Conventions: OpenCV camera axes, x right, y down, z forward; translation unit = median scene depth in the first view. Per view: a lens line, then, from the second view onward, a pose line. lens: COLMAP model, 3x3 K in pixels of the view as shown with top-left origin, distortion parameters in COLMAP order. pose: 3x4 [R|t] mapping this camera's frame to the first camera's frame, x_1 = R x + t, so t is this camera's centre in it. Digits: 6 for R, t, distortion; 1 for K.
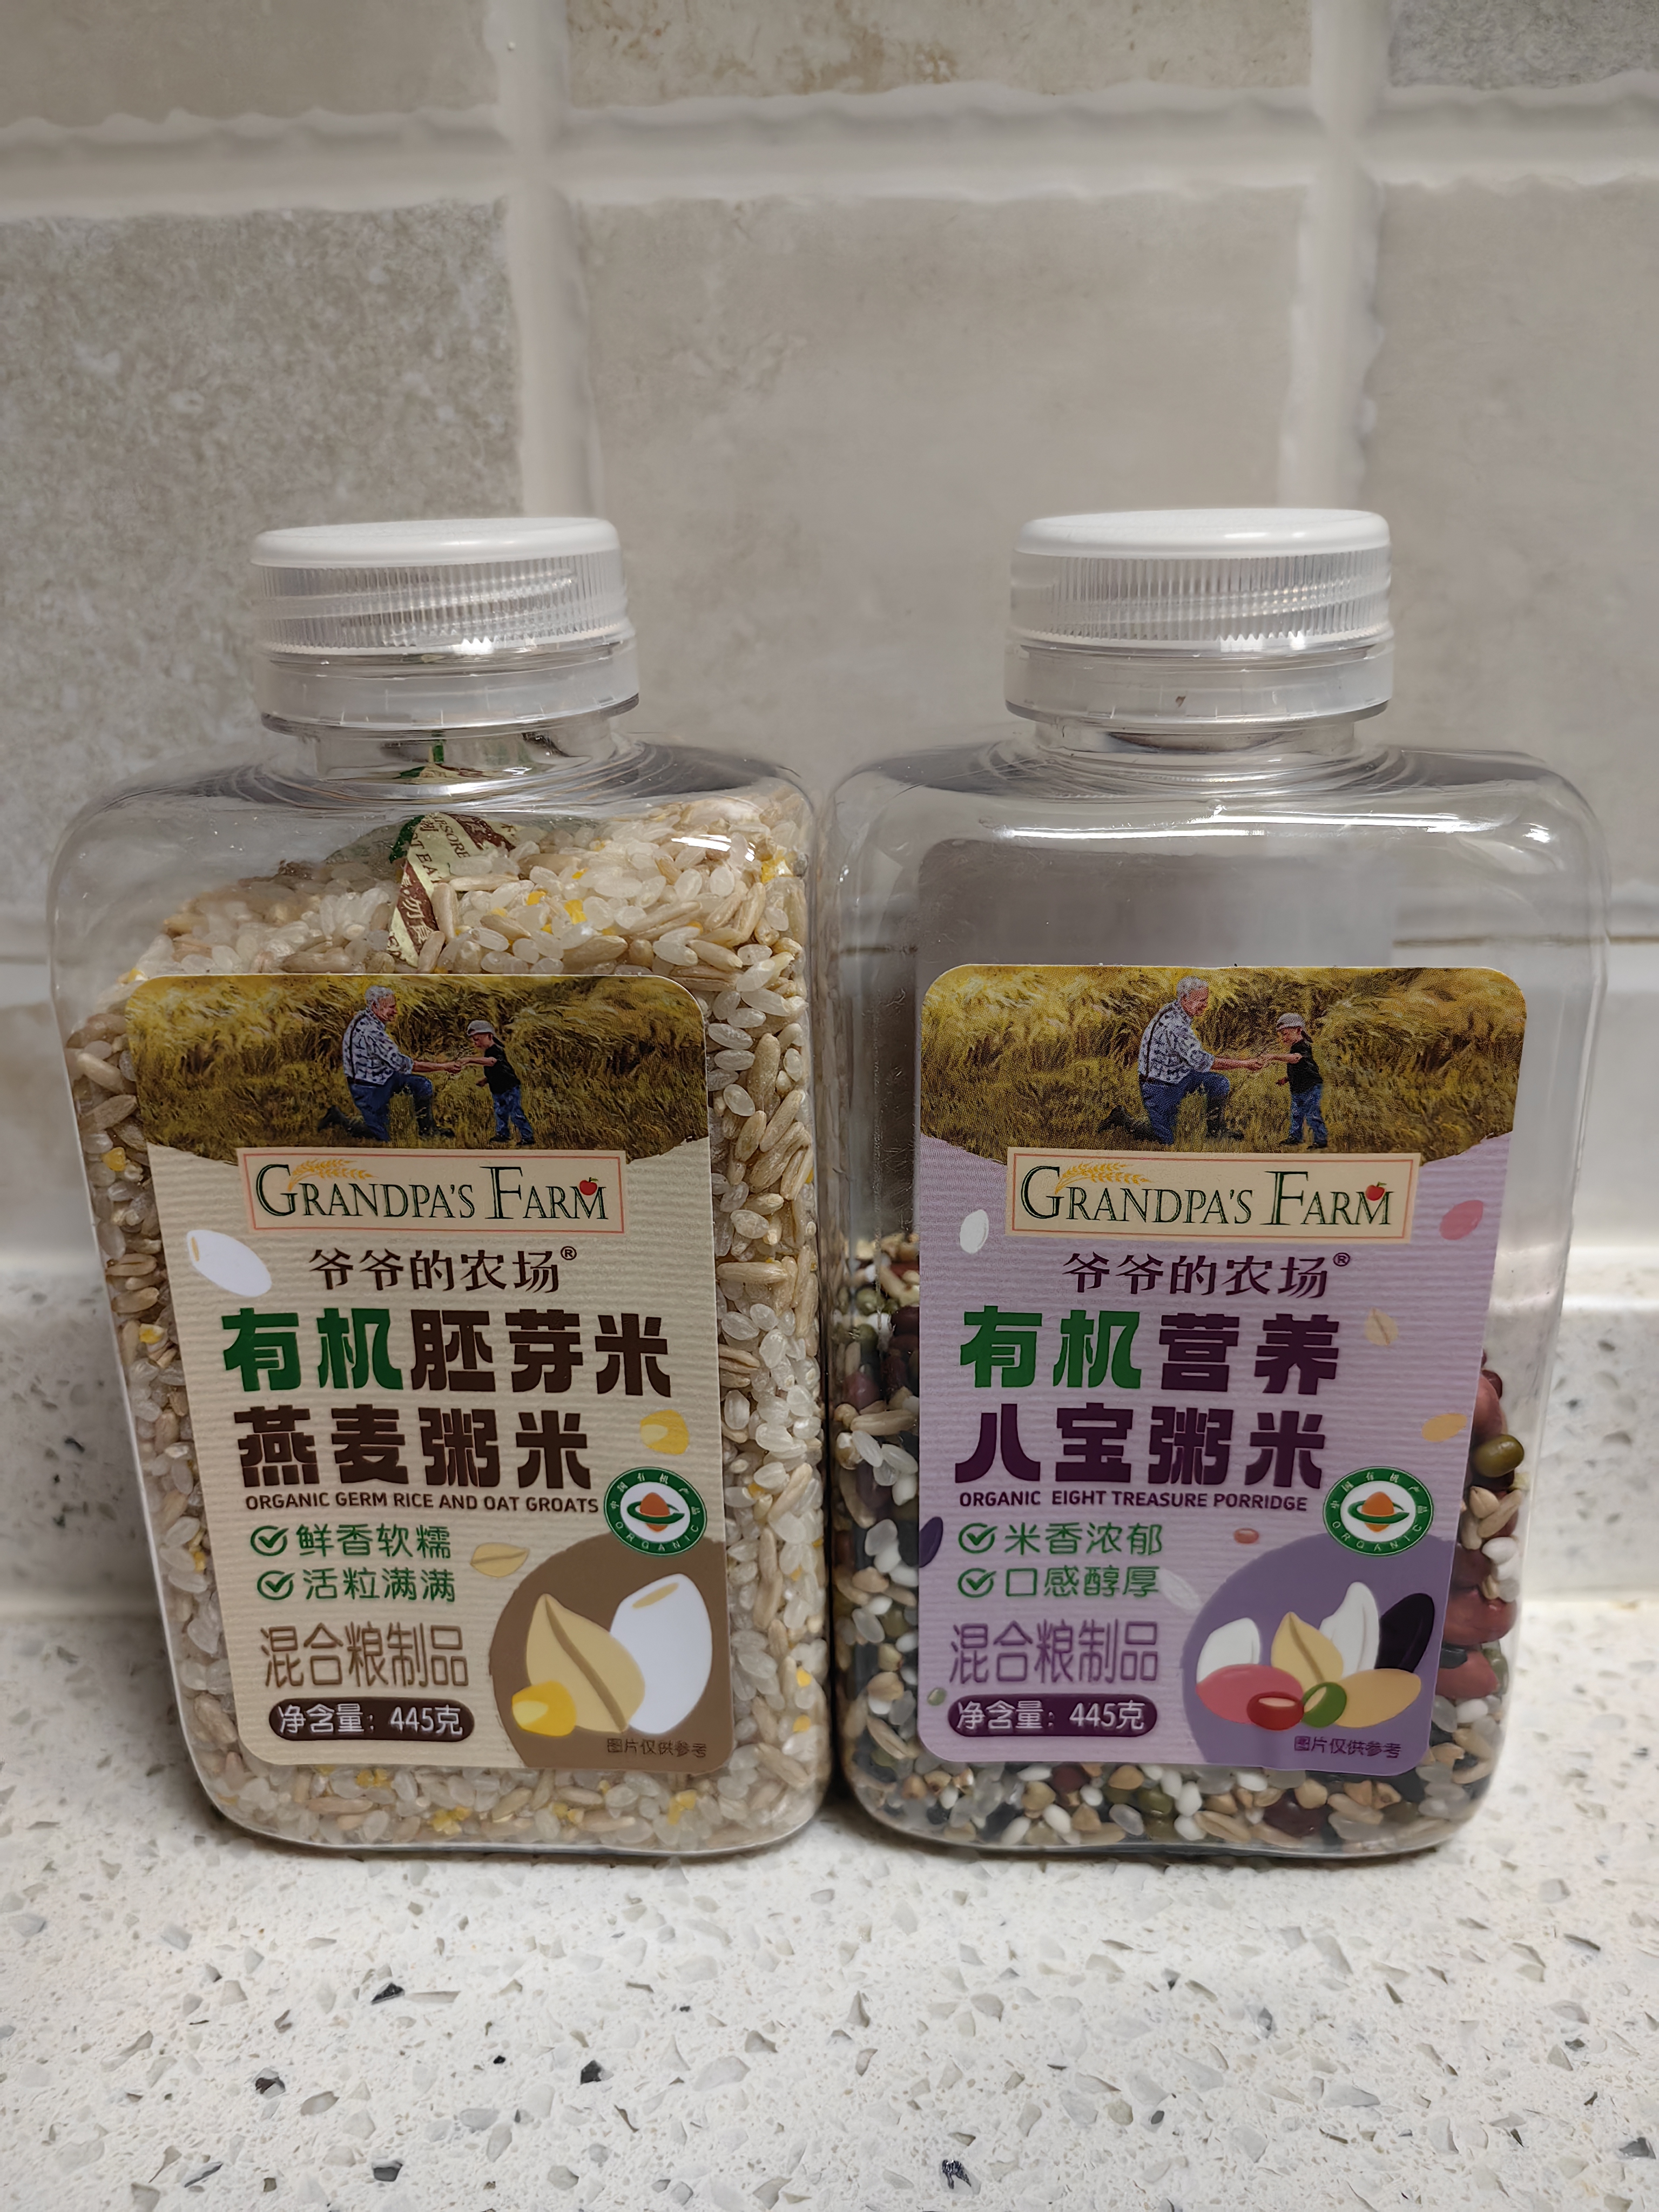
lens RADIAL K [[1723.2, 0, 829.5], [0, 1723.2, 1106.0], [0, 0, 1]] dist [0.011522, -0.005320]
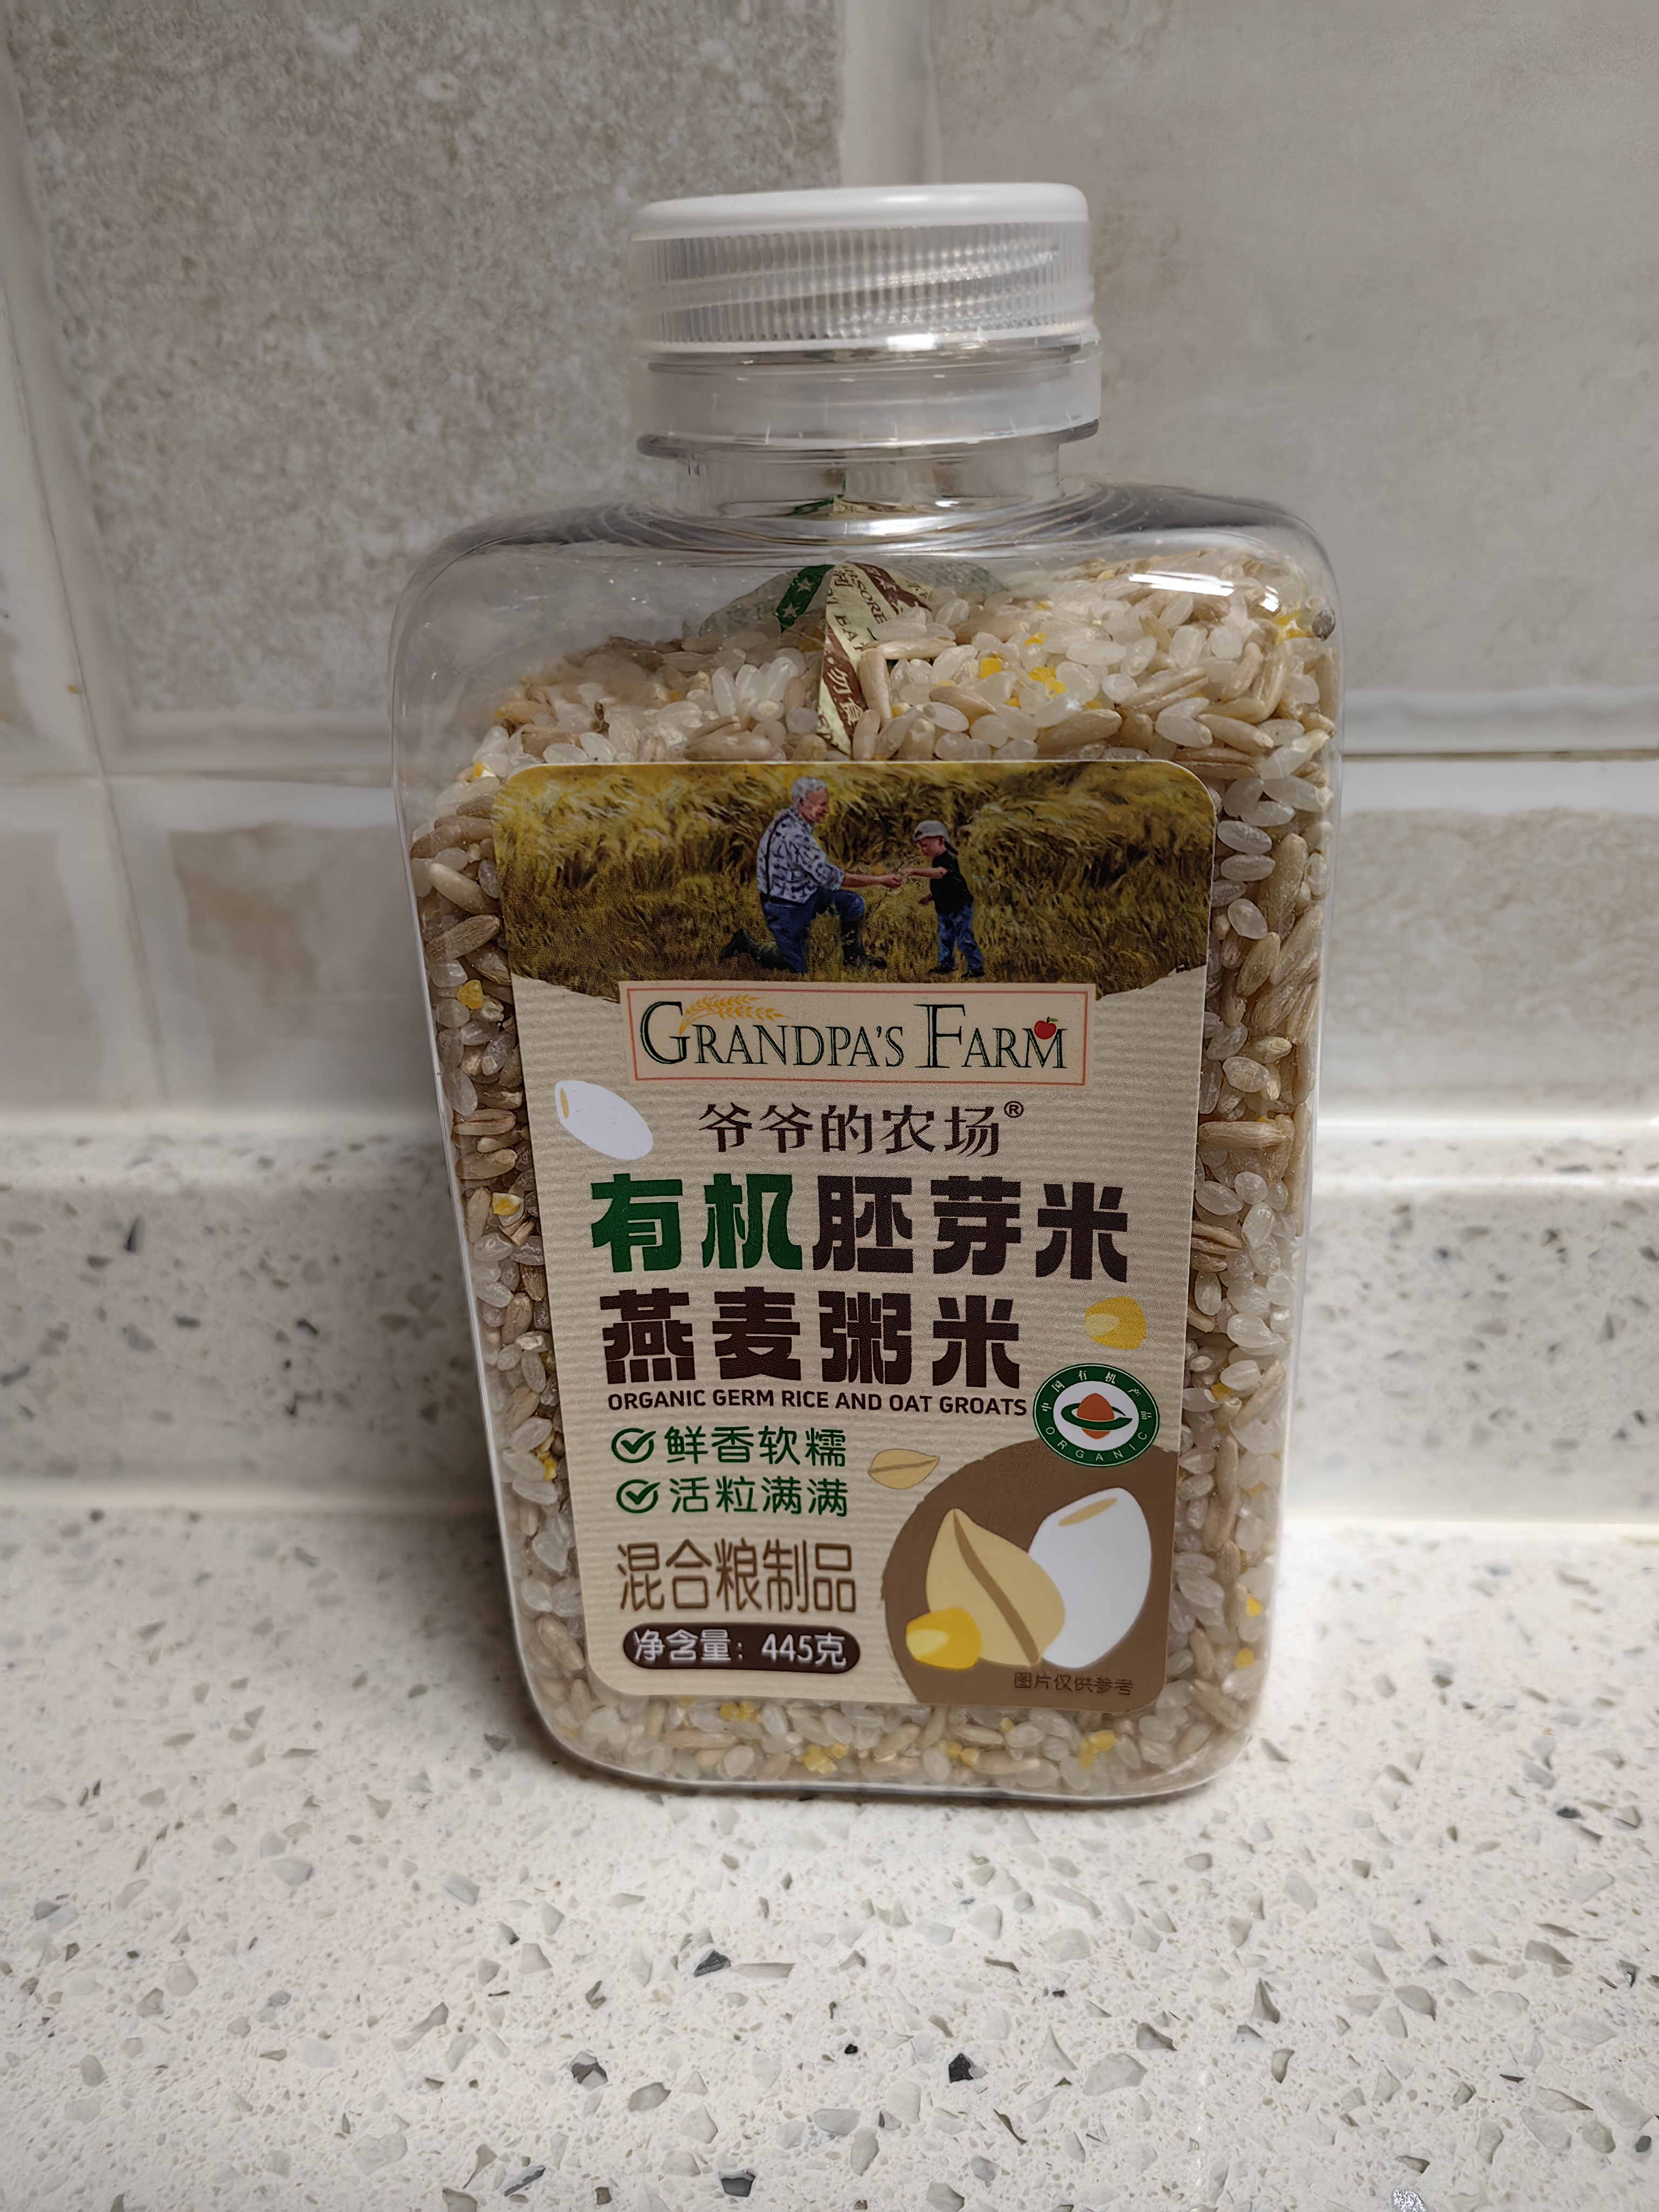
lens RADIAL K [[1810.0, 0, 883.6], [0, 1810.0, 1129.4], [0, 0, 1]] dist [0.071549, -0.128466]
pose [[0.999468, 0.000920, -0.032610, -0.179596], [0.001995, 0.996007, 0.089248, 0.017084], [0.032562, -0.089266, 0.995475, 0.128593]]
